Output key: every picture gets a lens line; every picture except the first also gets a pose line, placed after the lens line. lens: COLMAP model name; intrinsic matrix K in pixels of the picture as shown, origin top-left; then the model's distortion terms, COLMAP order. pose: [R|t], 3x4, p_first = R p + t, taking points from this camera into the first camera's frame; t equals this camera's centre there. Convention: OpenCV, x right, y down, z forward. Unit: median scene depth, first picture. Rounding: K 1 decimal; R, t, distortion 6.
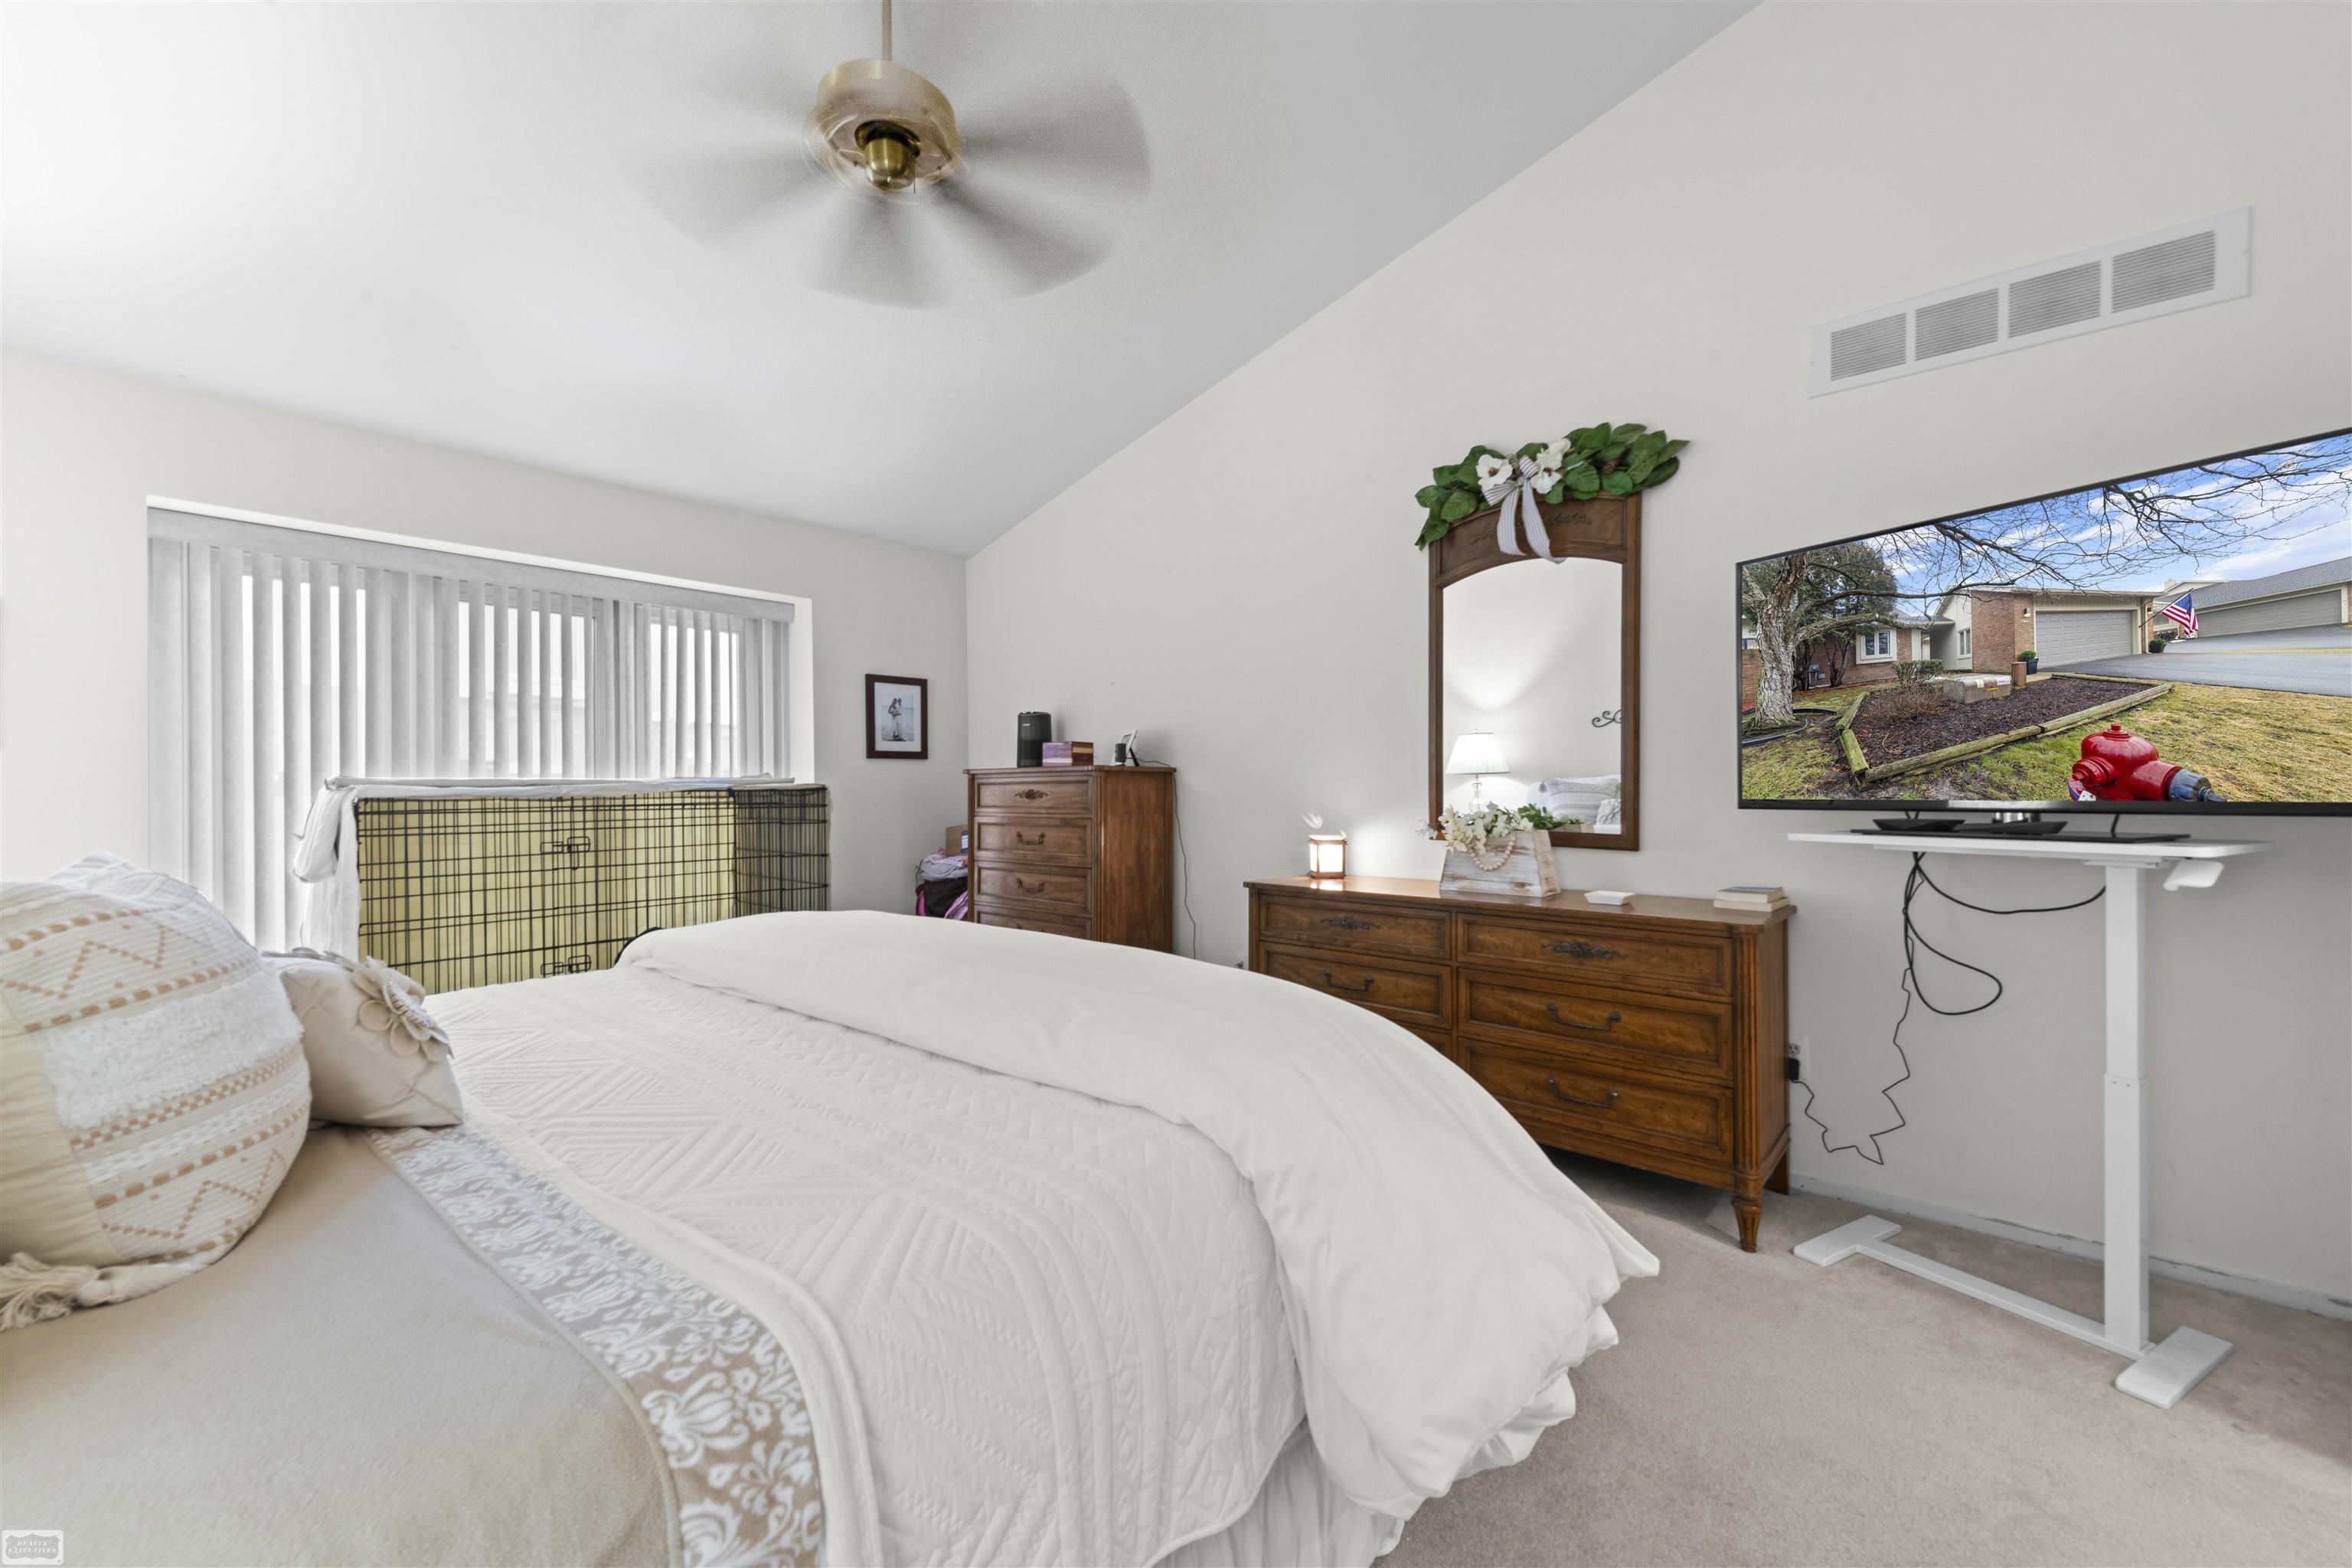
lens RADIAL K [[937.2, 0, 1171.6], [0, 937.2, 788.2], [0, 0, 1]] dist [-0.003185, -0.000065]
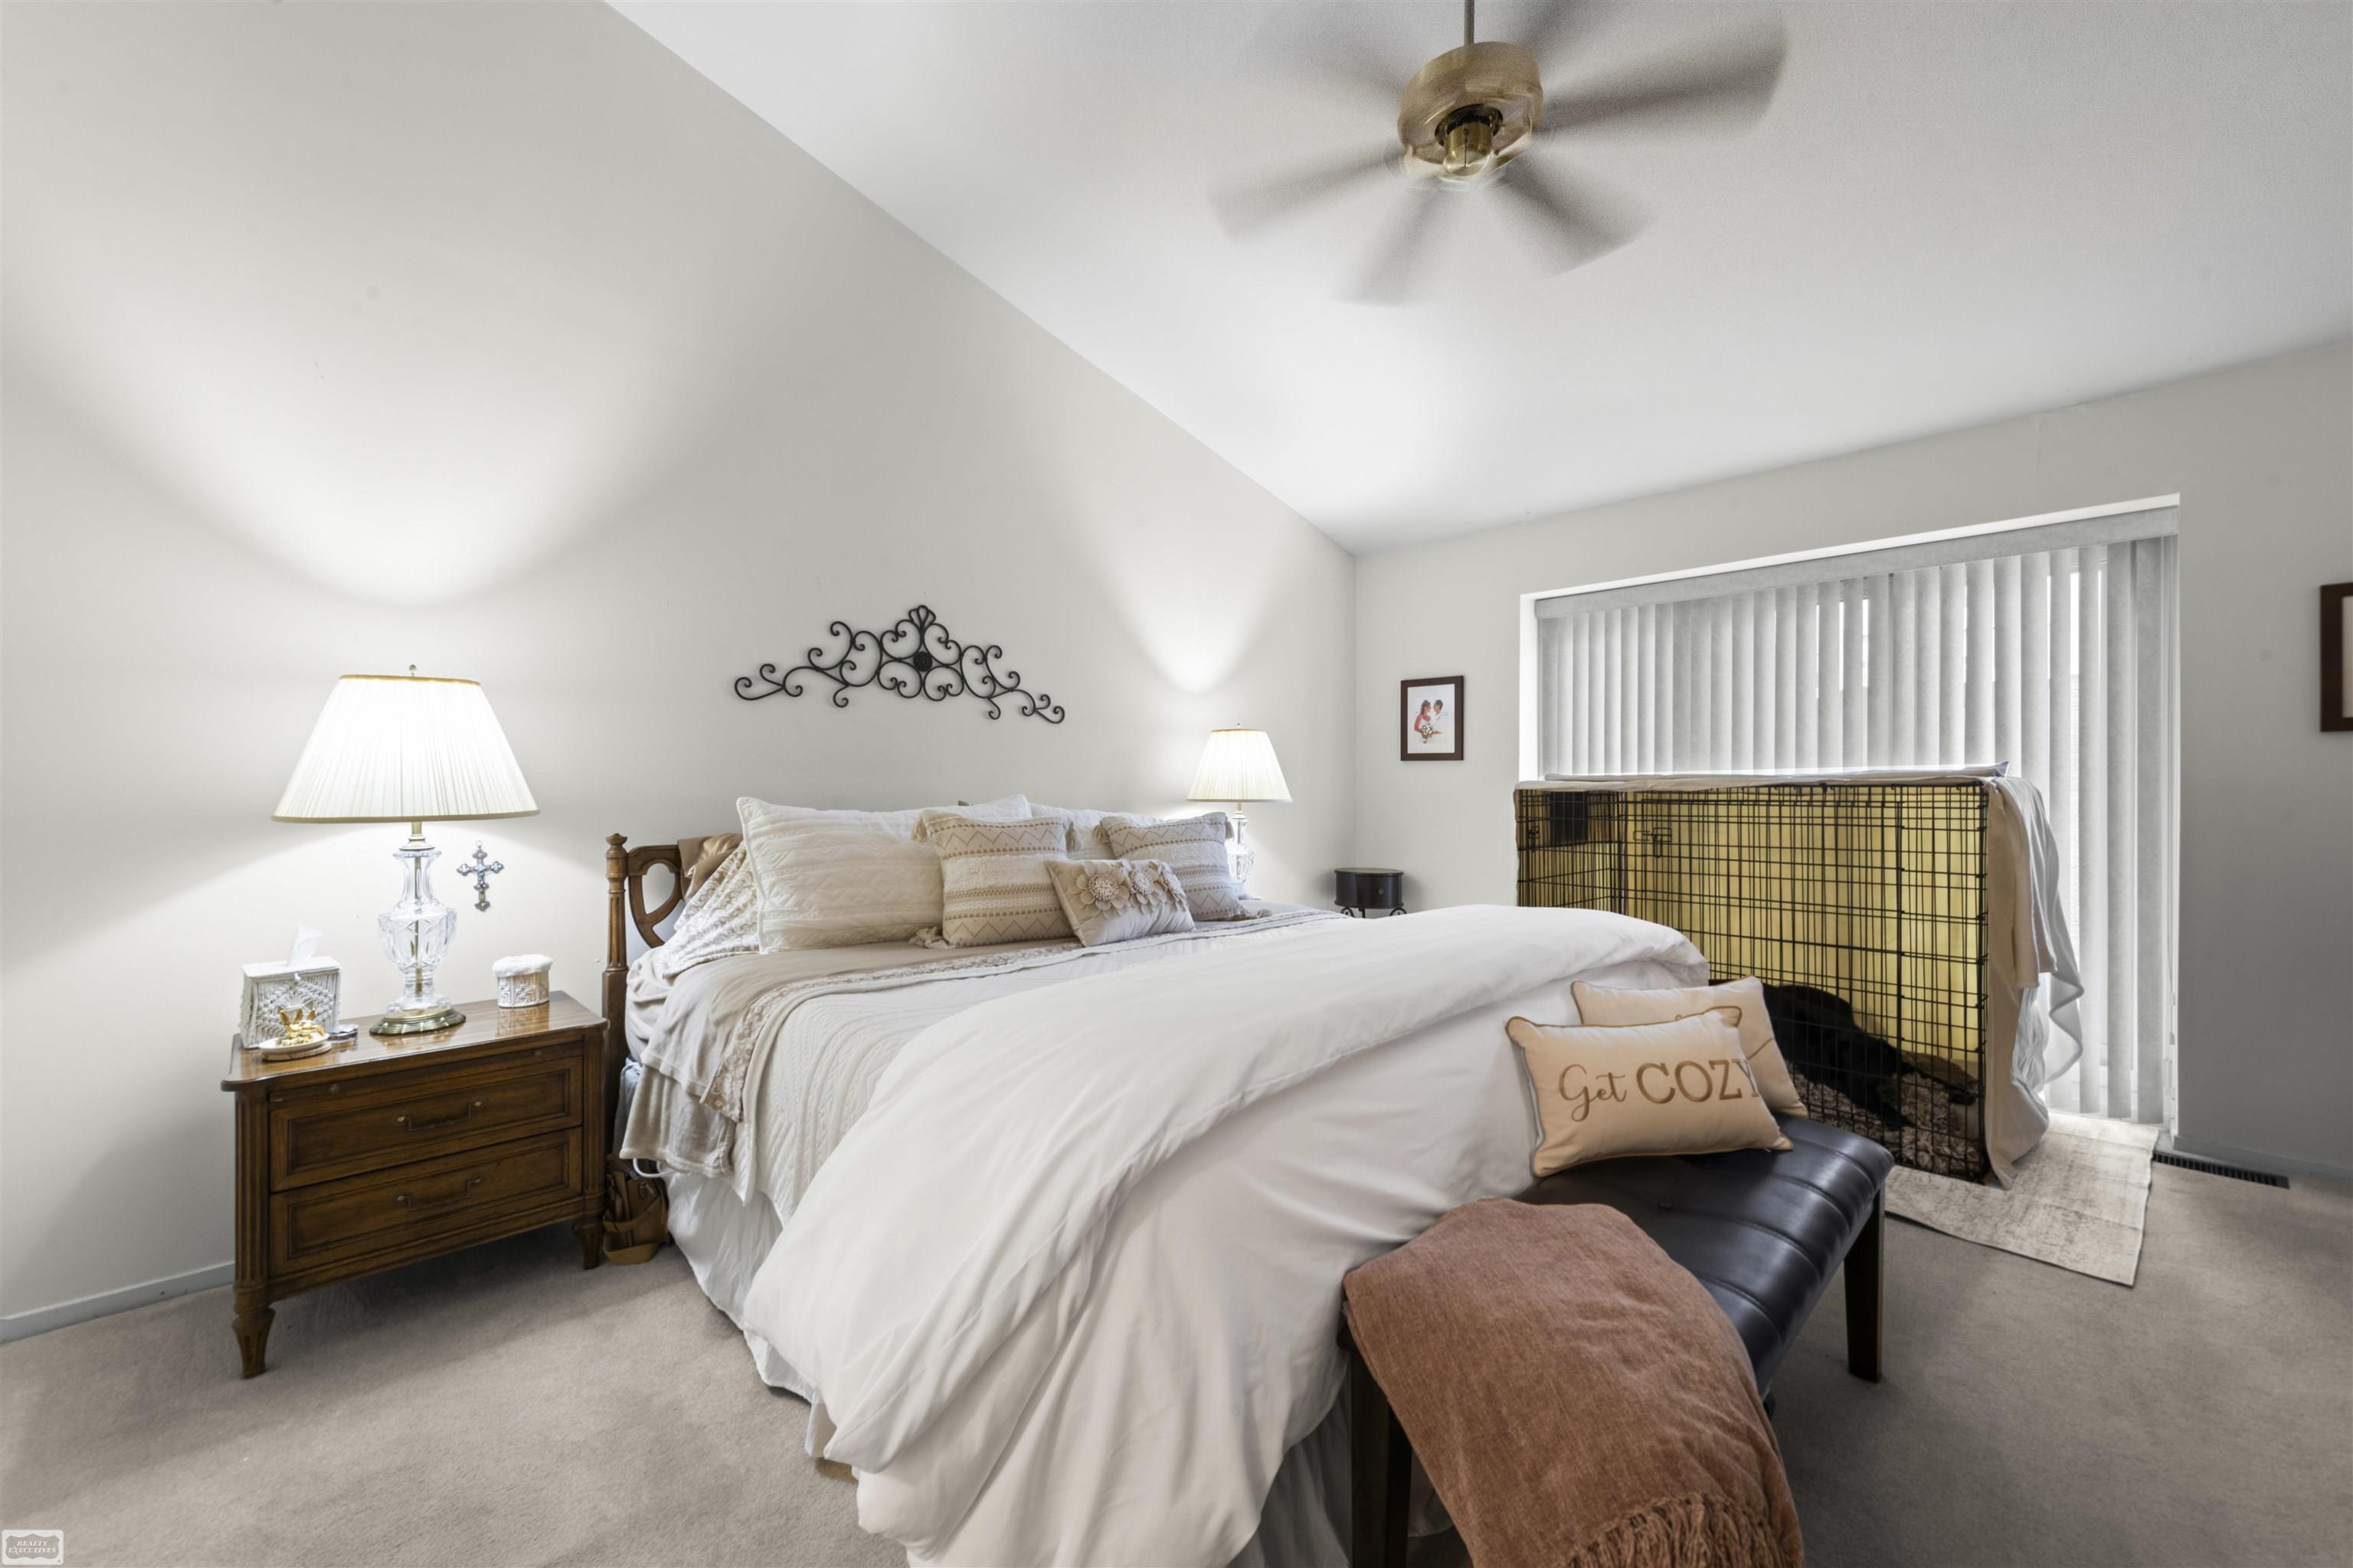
lens RADIAL K [[937.7, 0, 1171.0], [0, 937.7, 776.8], [0, 0, 1]] dist [-0.003185, -0.000065]
pose [[-0.113663, 0.000555, -0.993519, 0.429877], [0.000383, 1.000000, 0.000515, -0.007448], [0.993519, -0.000322, -0.113663, 0.476773]]
